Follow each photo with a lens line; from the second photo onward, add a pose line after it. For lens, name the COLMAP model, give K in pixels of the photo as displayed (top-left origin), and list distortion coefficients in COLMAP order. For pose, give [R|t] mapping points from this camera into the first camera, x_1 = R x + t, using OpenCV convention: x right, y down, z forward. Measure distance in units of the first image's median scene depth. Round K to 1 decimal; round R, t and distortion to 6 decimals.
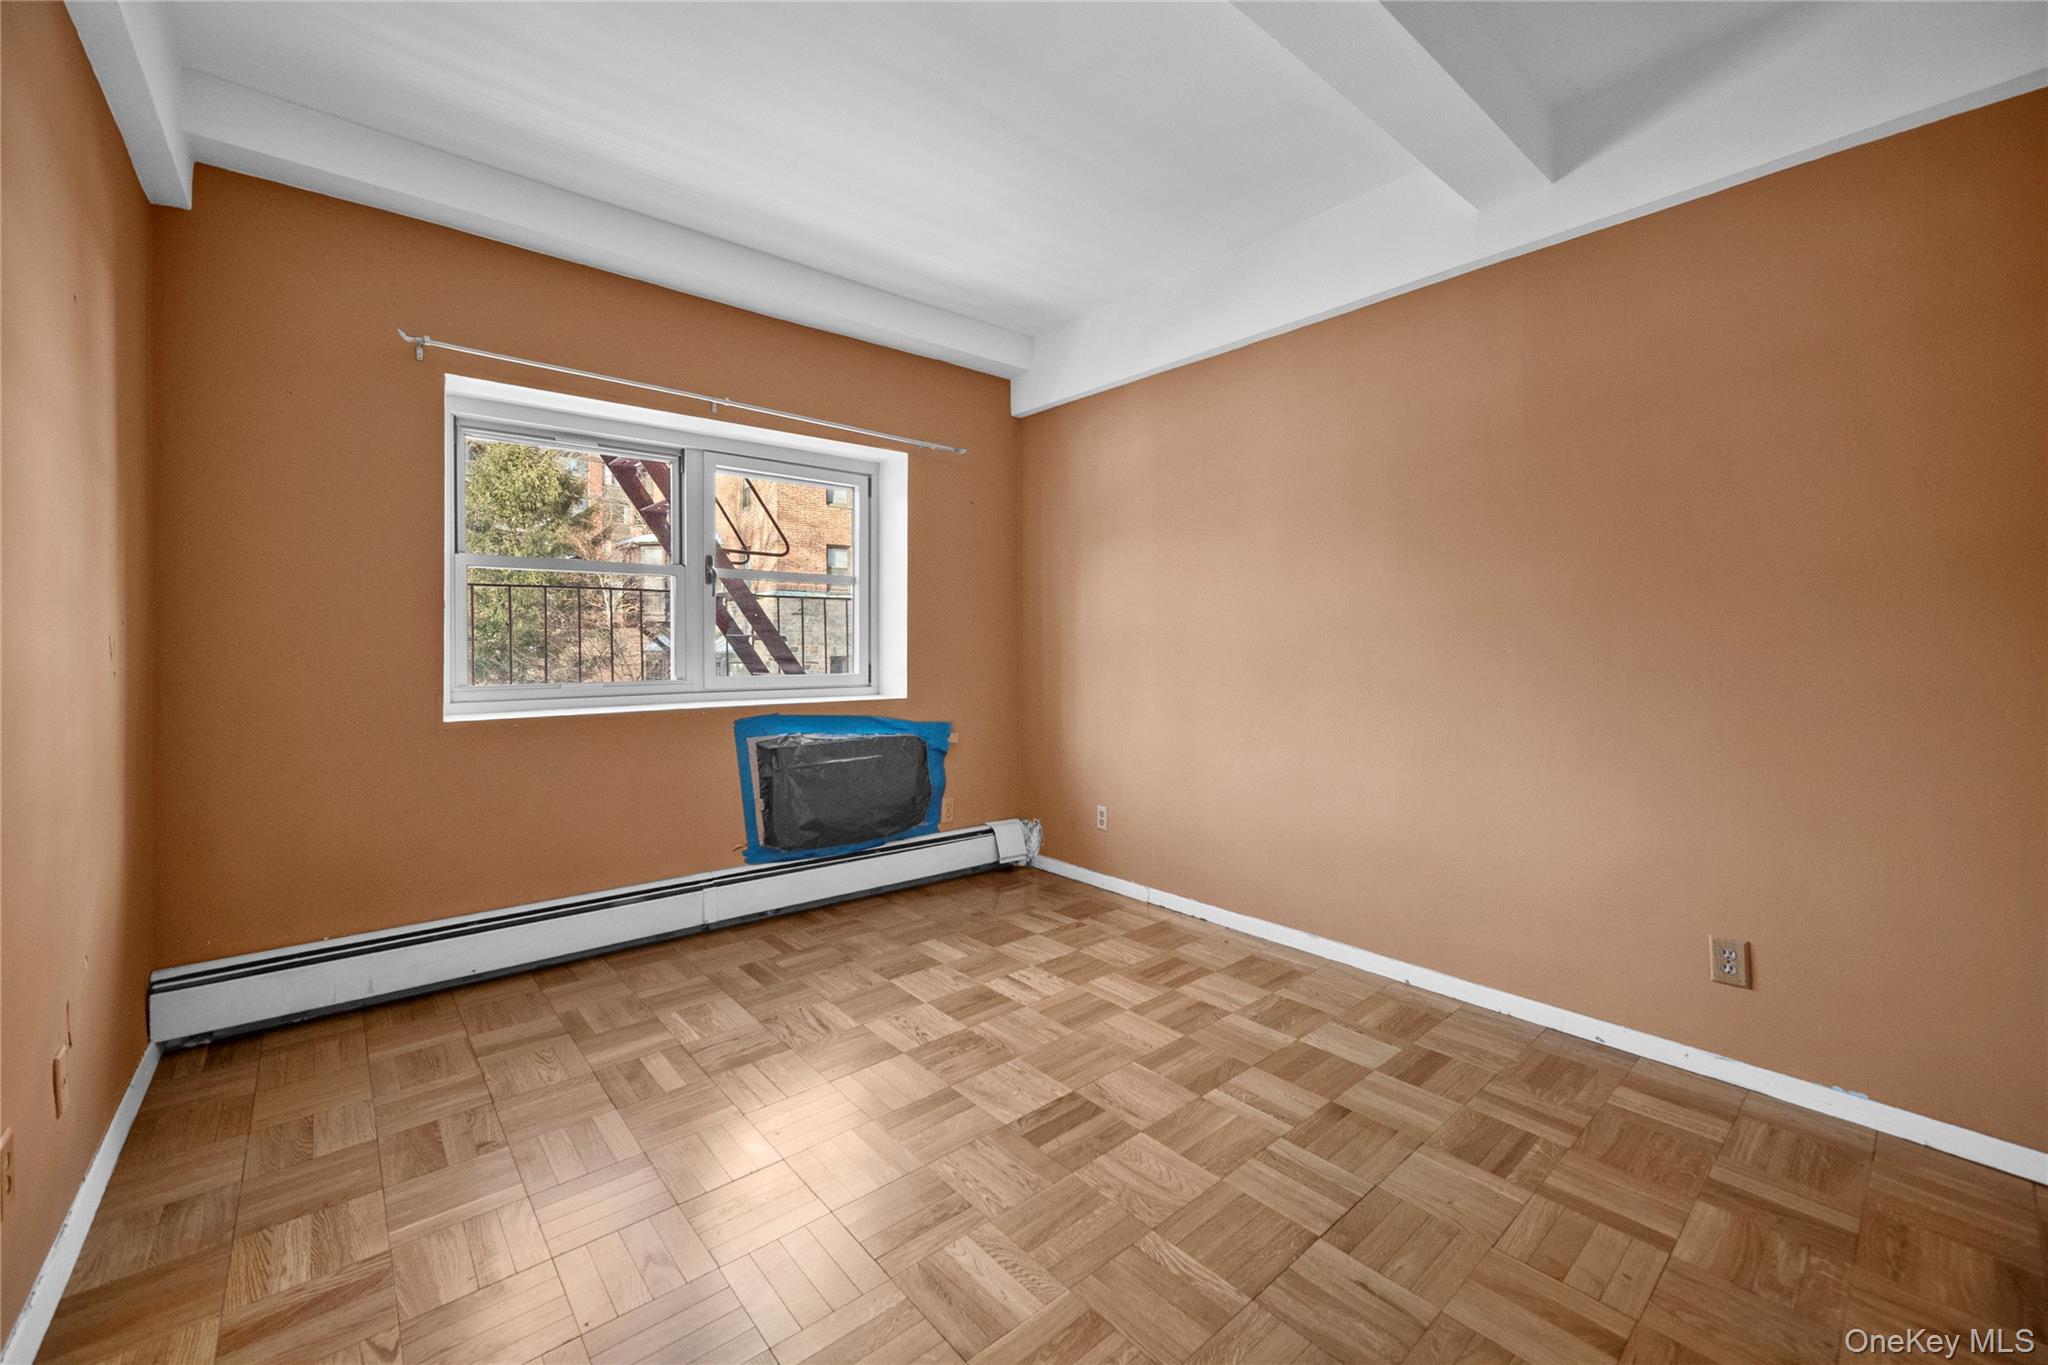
lens RADIAL K [[812.5, 0, 1020.7], [0, 812.5, 654.4], [0, 0, 1]] dist [0.000038, -0.000215]
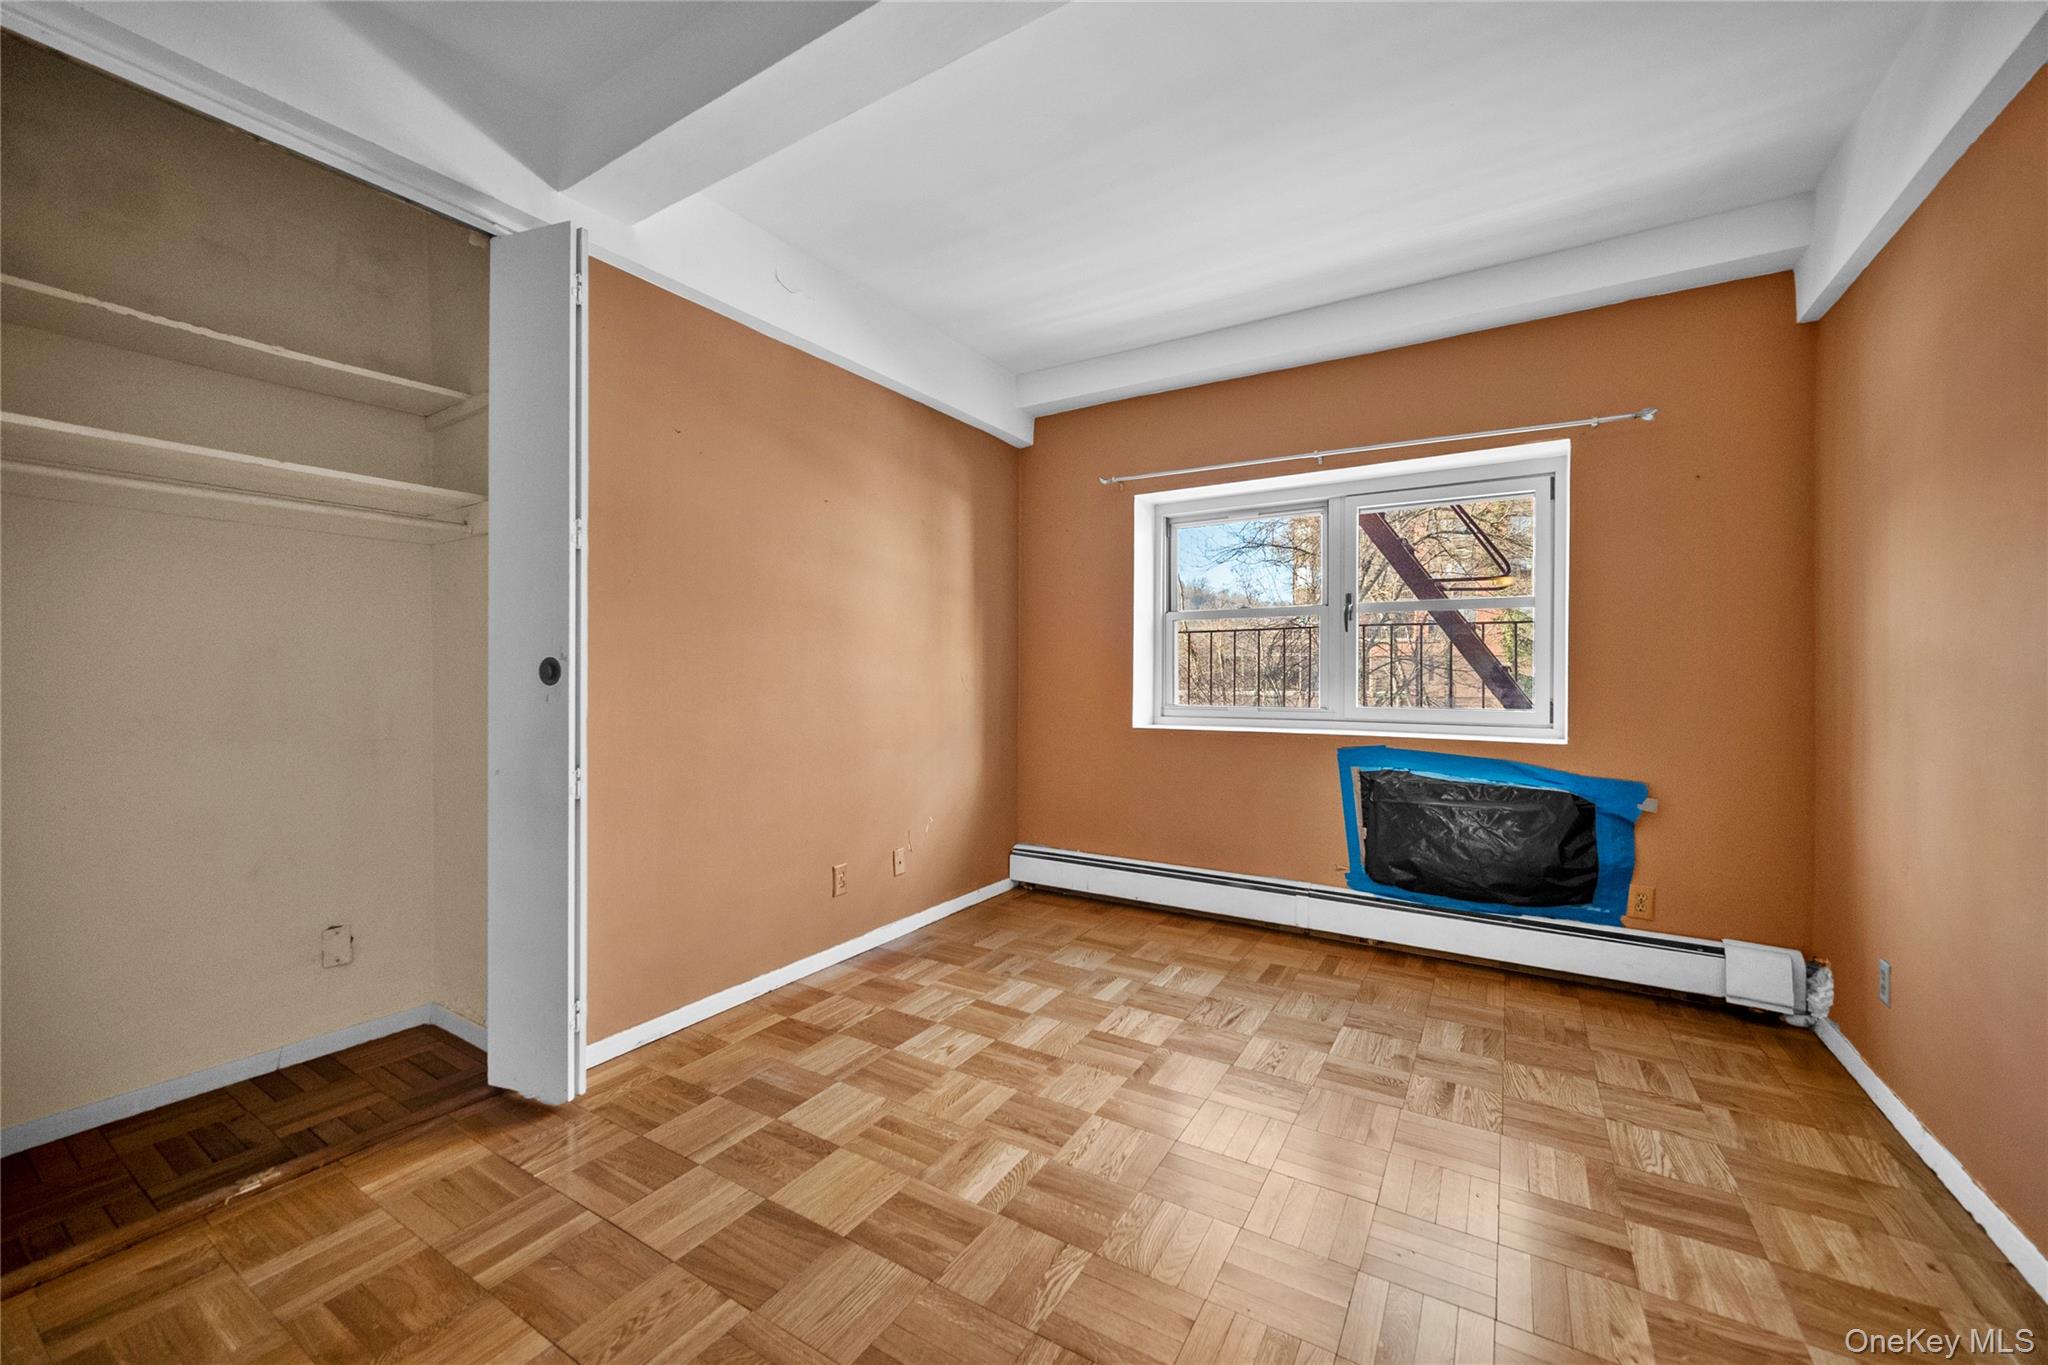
lens RADIAL K [[798.3, 0, 1024.0], [0, 798.3, 682.5], [0, 0, 1]] dist [-0.001062, -0.000329]
pose [[0.312875, 0.010860, -0.949732, 0.529399], [-0.016098, 0.999852, 0.006130, -0.004045], [0.949658, 0.013371, 0.313003, 0.295174]]
